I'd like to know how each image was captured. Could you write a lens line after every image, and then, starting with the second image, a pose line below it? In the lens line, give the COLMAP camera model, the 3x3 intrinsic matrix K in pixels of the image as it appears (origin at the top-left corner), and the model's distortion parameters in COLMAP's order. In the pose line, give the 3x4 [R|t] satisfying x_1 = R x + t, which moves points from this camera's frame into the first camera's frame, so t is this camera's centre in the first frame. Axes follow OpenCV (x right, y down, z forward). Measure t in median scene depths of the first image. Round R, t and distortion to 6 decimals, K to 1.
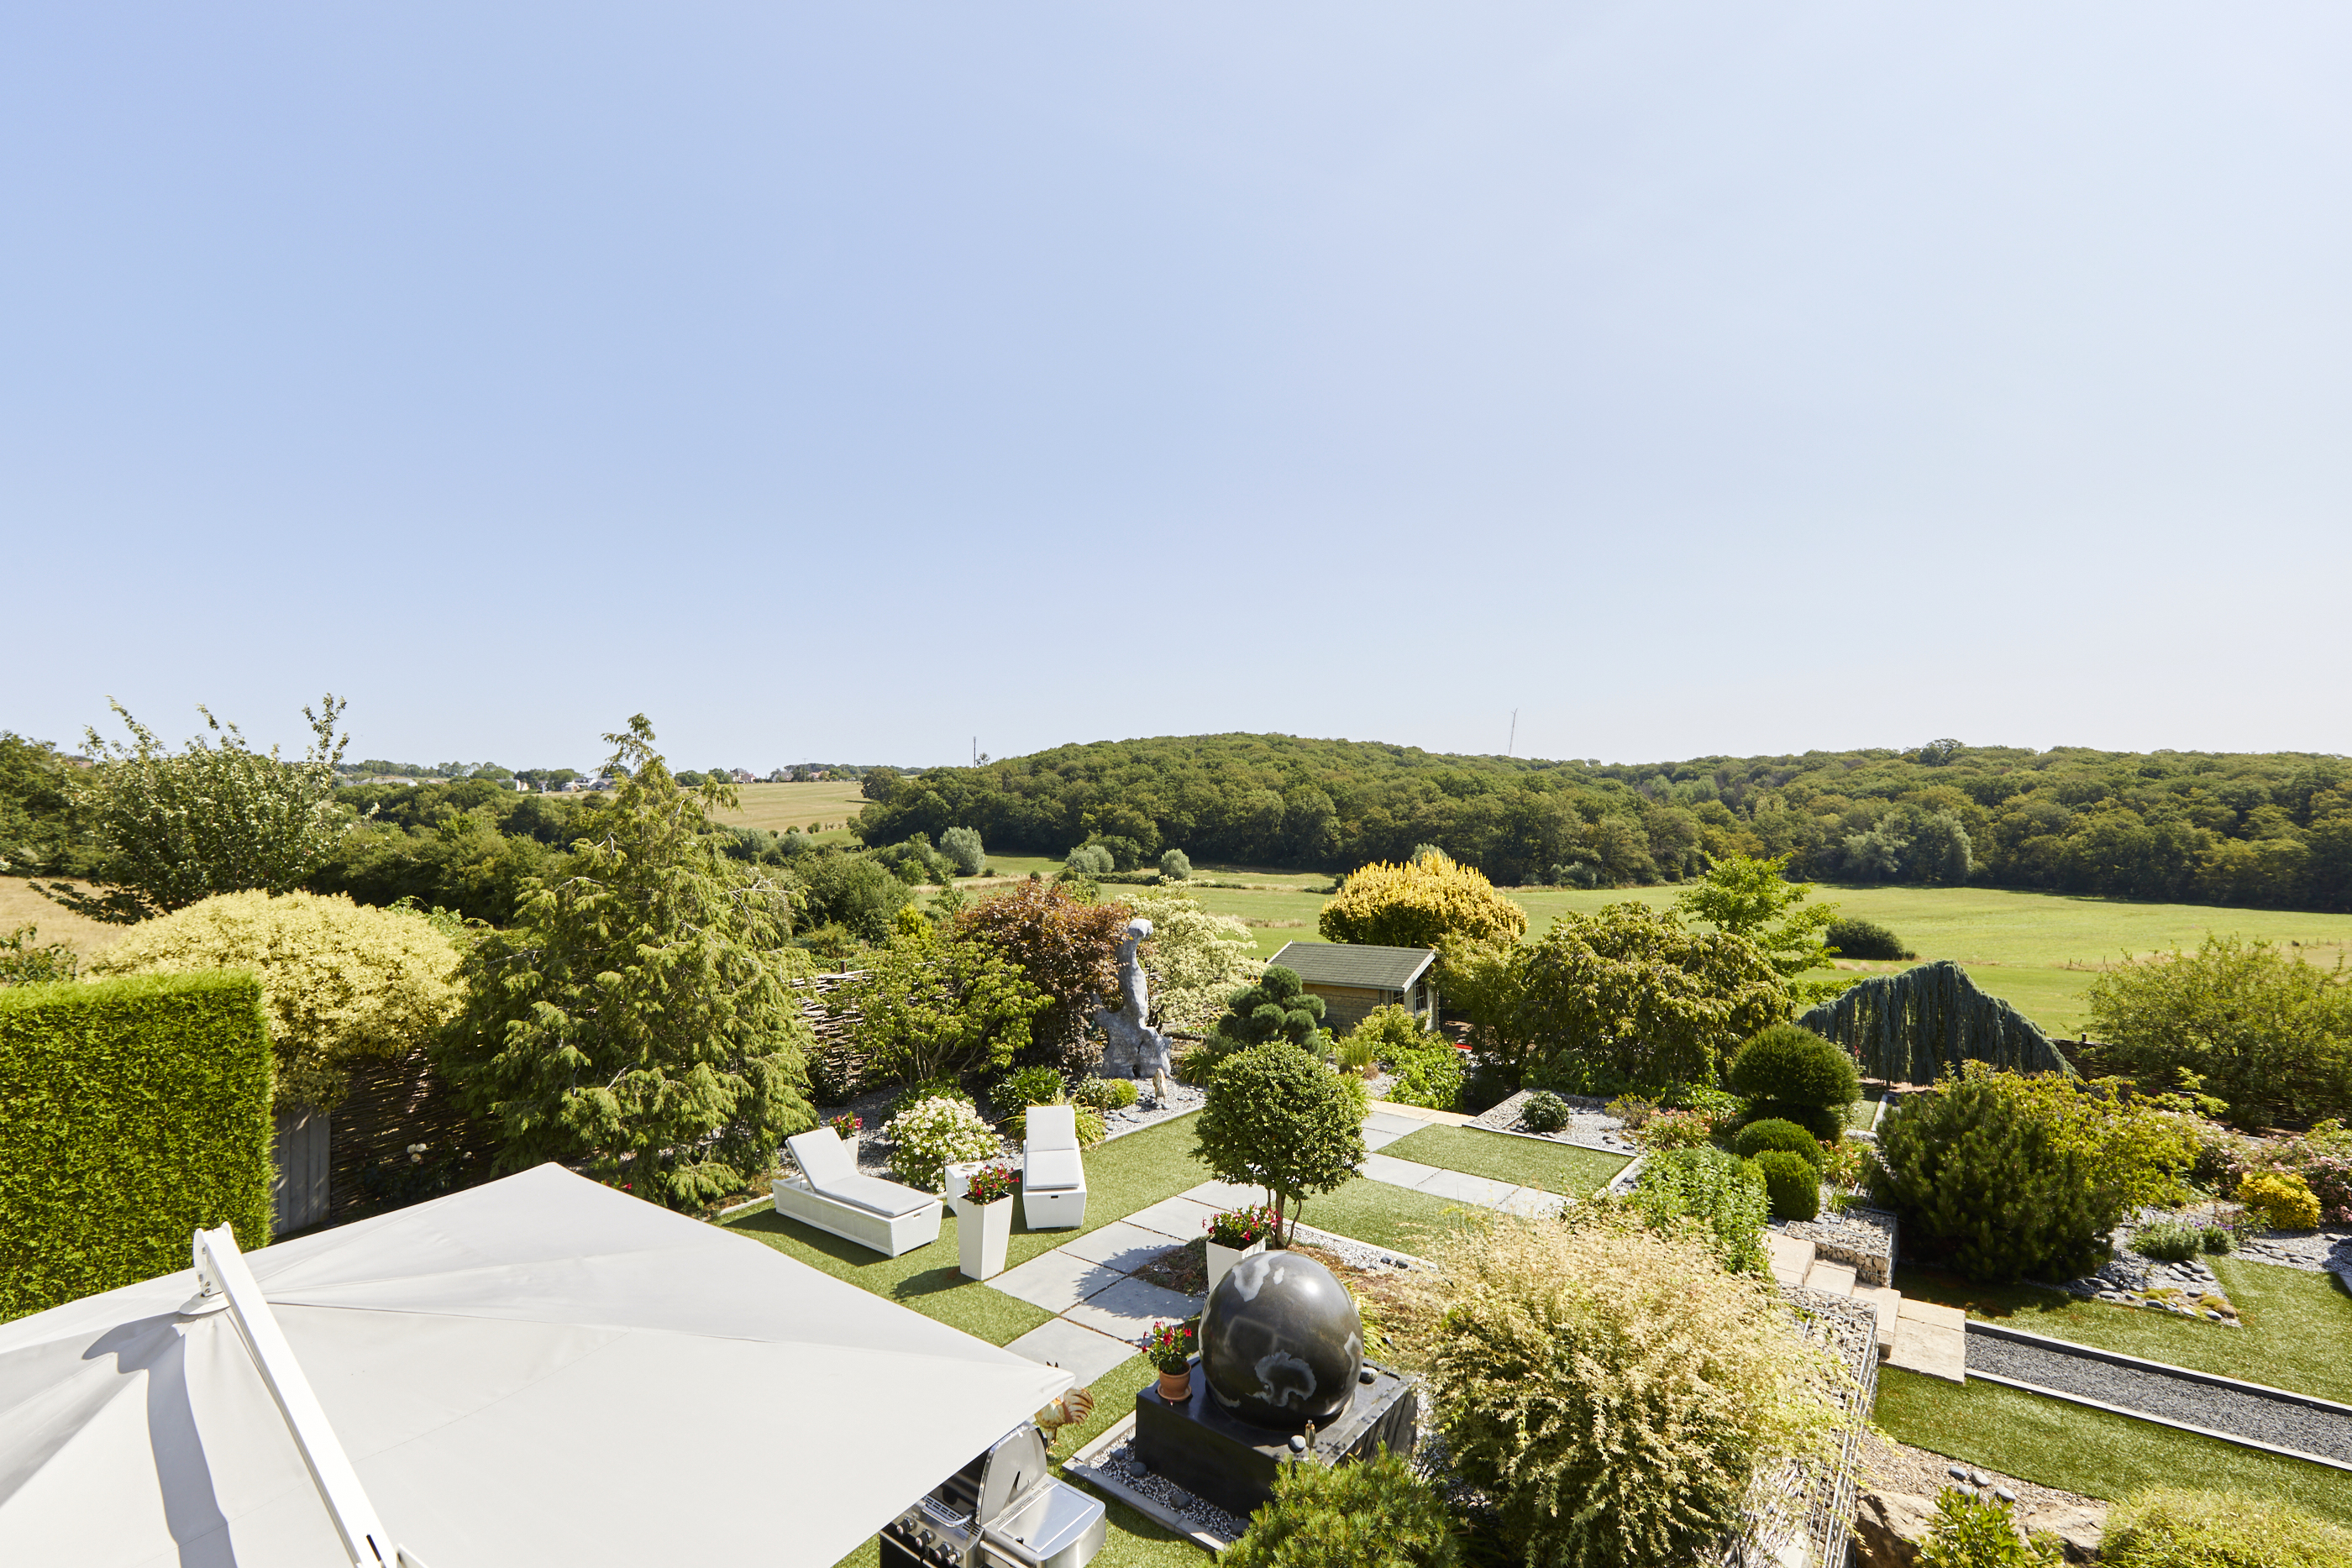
lens RADIAL K [[1073.2, 0, 1149.2], [0, 1073.2, 778.4], [0, 0, 1]] dist [0.000745, -0.000085]
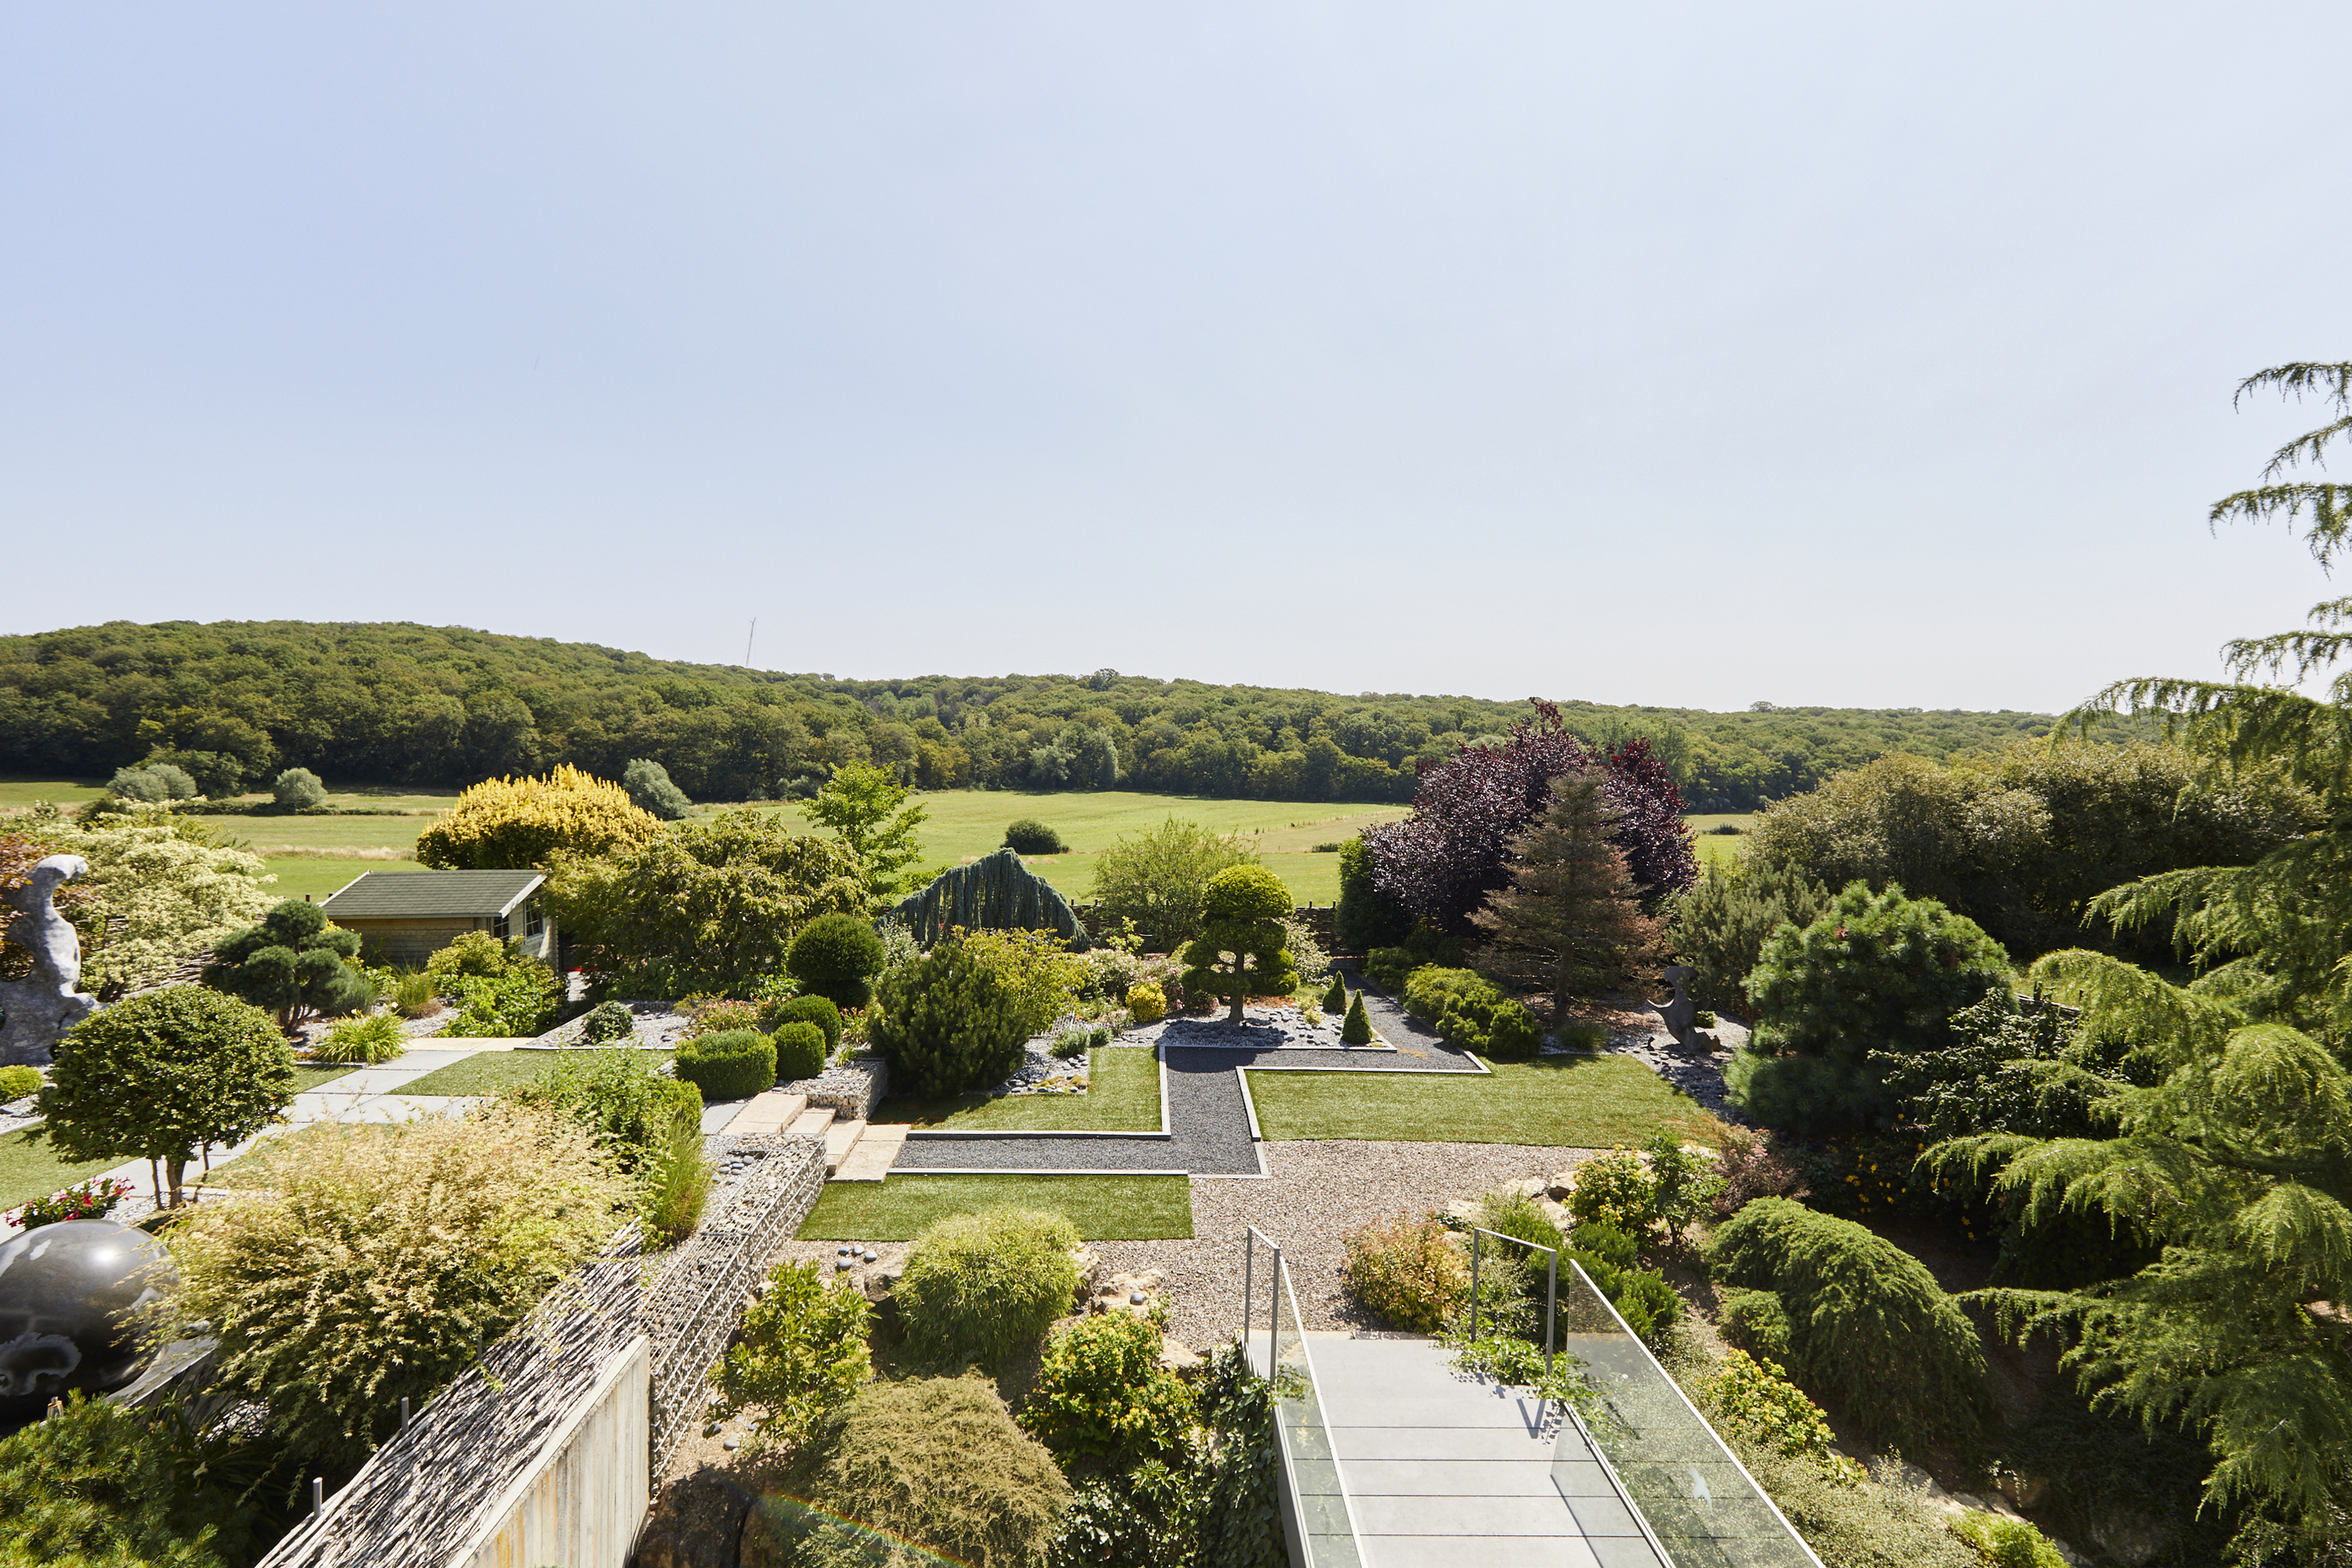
lens RADIAL K [[1114.0, 0, 1135.0], [0, 1114.0, 780.1], [0, 0, 1]] dist [0.003288, 0.001020]
pose [[0.785881, -0.018748, 0.618094, 0.125280], [-0.030978, 0.997092, 0.069631, 0.000828], [-0.617602, -0.073869, 0.783014, -0.099597]]
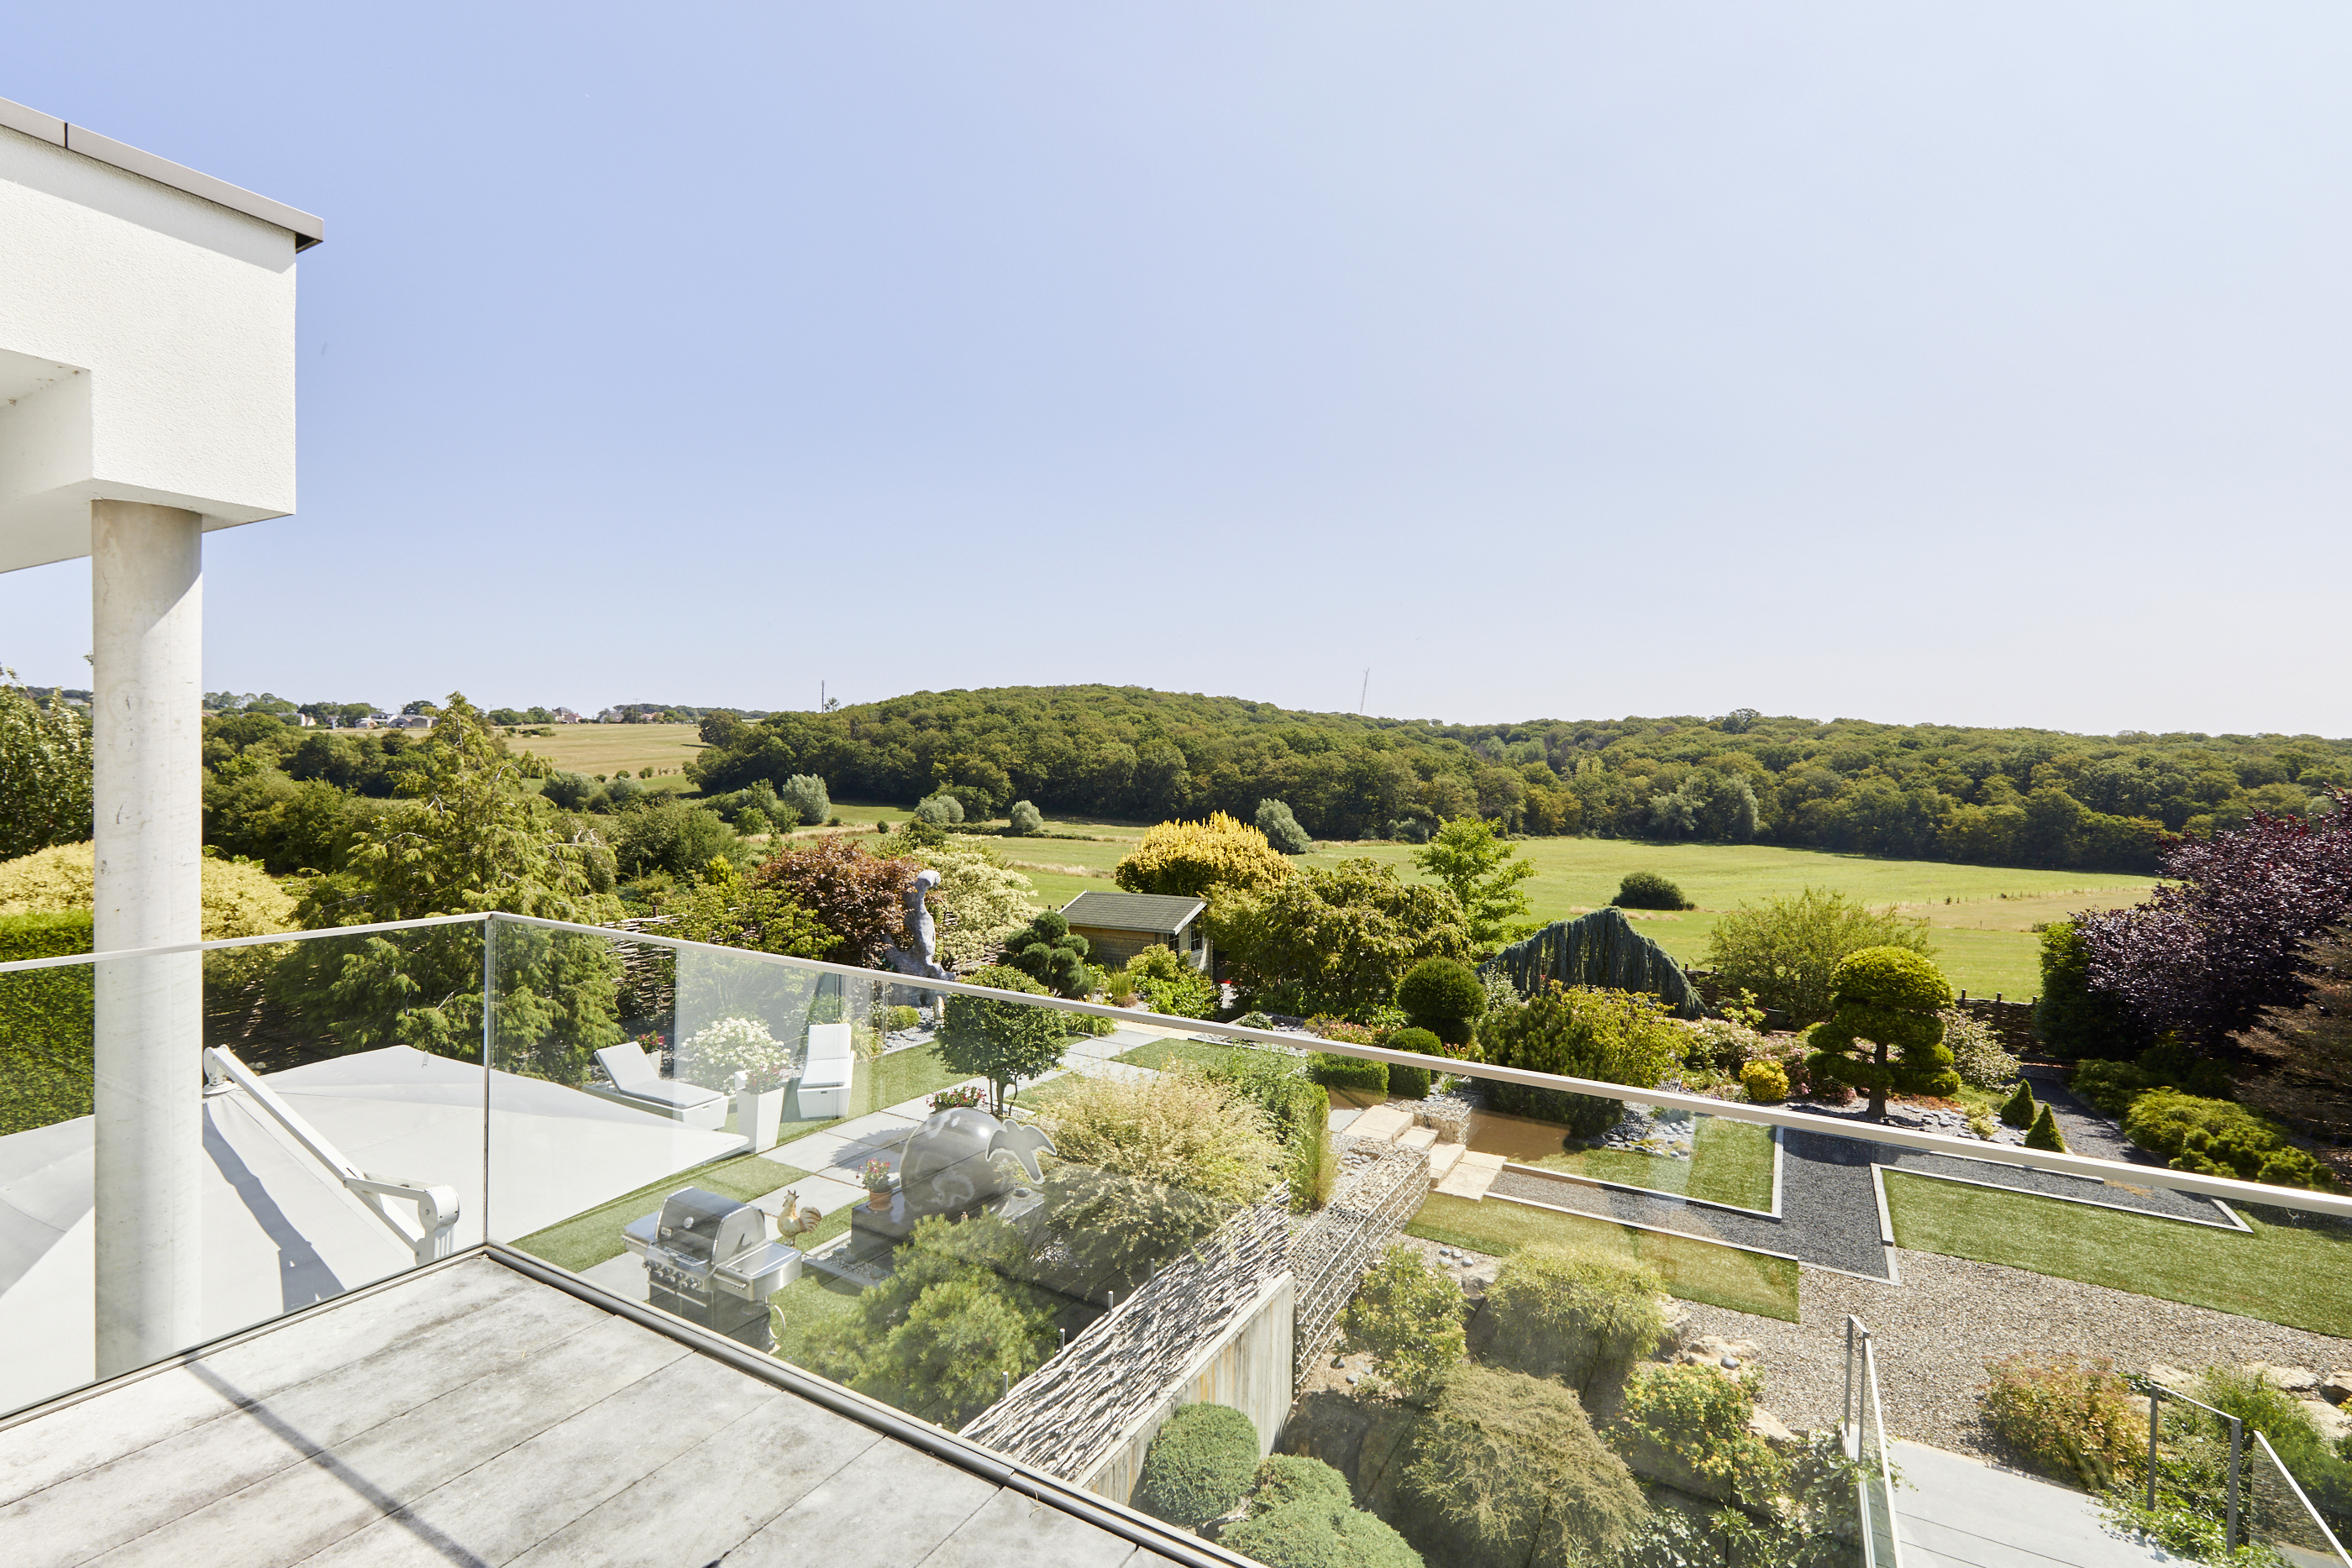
lens RADIAL K [[1073.3, 0, 1138.6], [0, 1073.3, 774.6], [0, 0, 1]] dist [0.003291, 0.000414]
pose [[0.991661, 0.016001, 0.127880, 0.080927], [-0.021202, 0.998998, 0.039413, -0.025240], [-0.127121, -0.041795, 0.991006, -0.196711]]
